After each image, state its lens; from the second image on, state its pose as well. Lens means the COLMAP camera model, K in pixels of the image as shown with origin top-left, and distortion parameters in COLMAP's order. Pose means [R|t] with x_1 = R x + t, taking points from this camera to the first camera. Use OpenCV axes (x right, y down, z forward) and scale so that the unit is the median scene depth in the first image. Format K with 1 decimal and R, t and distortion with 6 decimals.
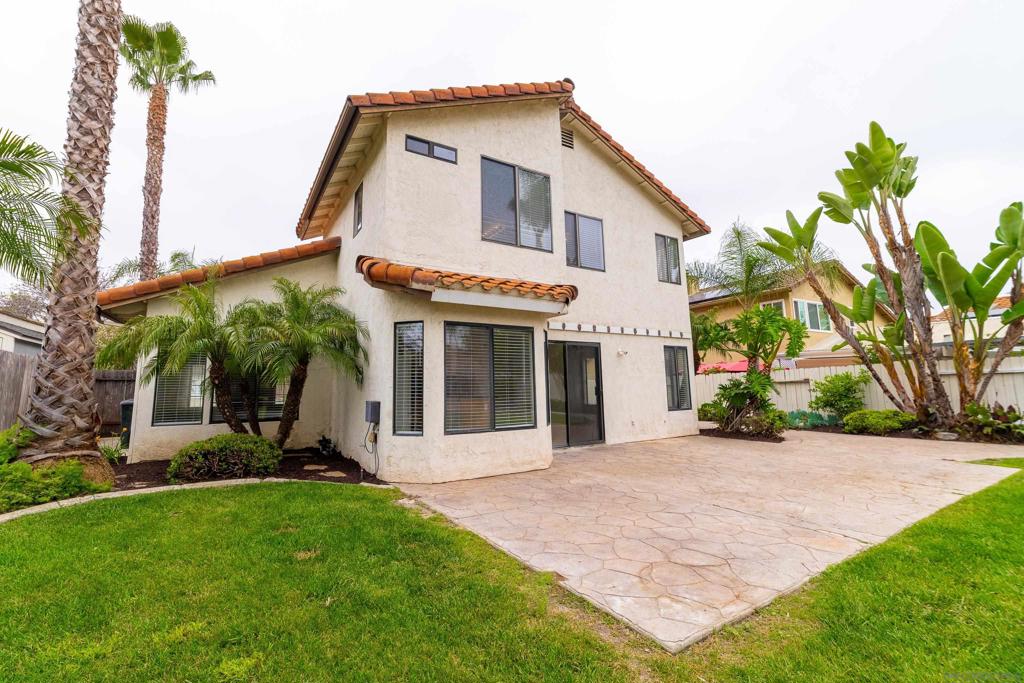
lens RADIAL K [[428.2, 0, 486.8], [0, 428.2, 305.4], [0, 0, 1]] dist [-0.011077, 0.000596]
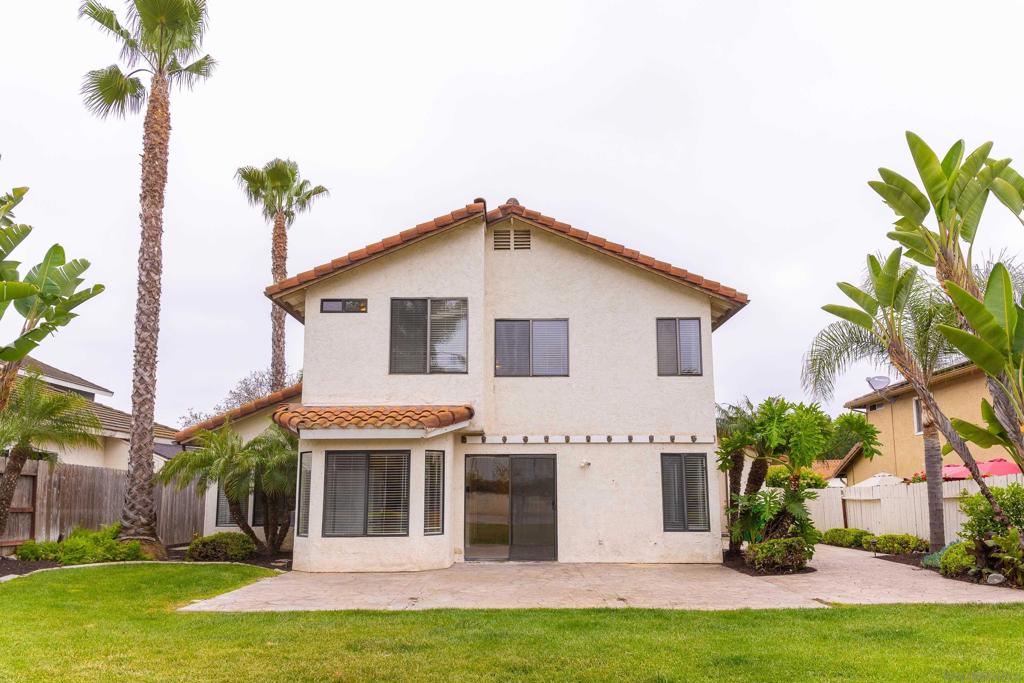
lens RADIAL K [[643.7, 0, 509.8], [0, 643.7, 366.5], [0, 0, 1]] dist [0.130450, -0.244244]
pose [[0.869589, -0.085457, -0.486325, 1.228477], [0.084083, 0.996153, -0.024697, -0.109846], [0.486564, -0.019416, 0.873429, -0.414074]]
